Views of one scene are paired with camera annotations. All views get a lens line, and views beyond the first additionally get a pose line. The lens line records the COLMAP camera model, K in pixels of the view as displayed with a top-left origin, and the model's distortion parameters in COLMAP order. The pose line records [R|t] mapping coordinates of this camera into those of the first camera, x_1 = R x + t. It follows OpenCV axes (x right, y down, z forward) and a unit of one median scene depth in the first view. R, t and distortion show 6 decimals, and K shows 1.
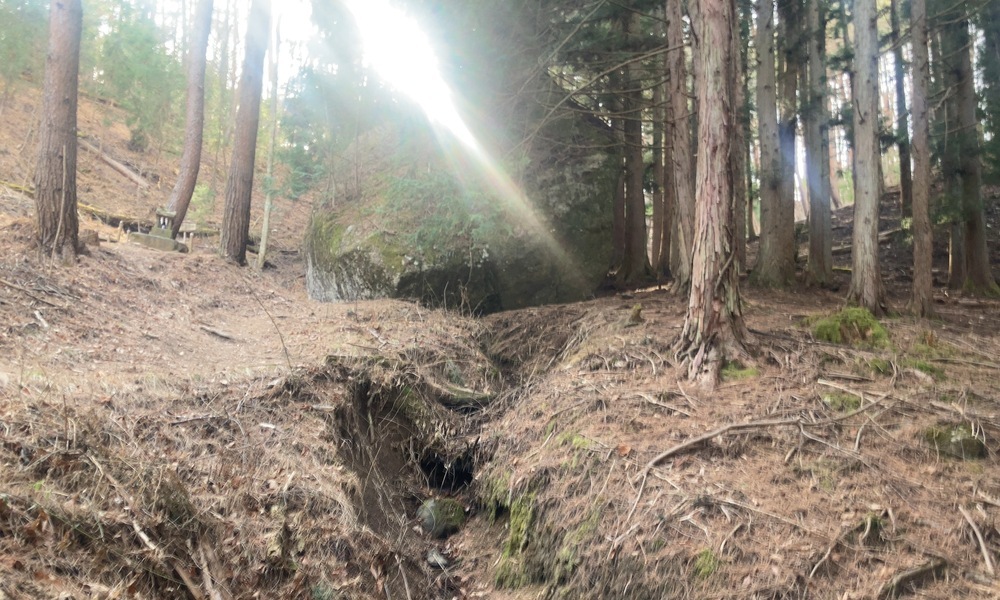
lens RADIAL K [[848.6, 0, 502.0], [0, 848.6, 309.4], [0, 0, 1]] dist [0.092179, -0.012545]
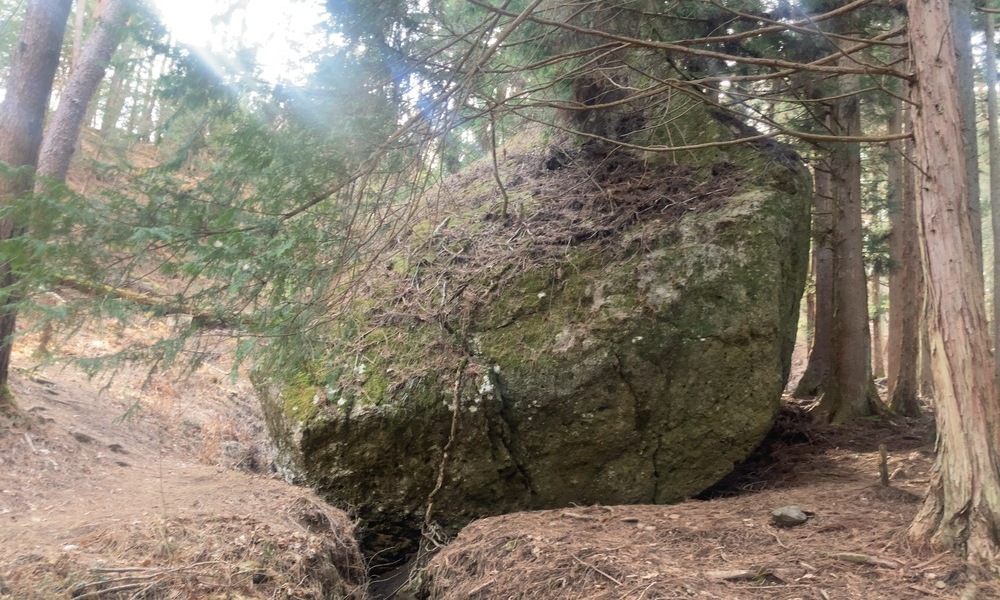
lens RADIAL K [[848.6, 0, 494.6], [0, 848.6, 305.0], [0, 0, 1]] dist [0.092179, -0.012545]
pose [[0.964853, 0.009379, -0.262624, 0.108080], [-0.038368, 0.993681, -0.105476, -0.058294], [0.259975, 0.111845, 0.959116, 0.517155]]
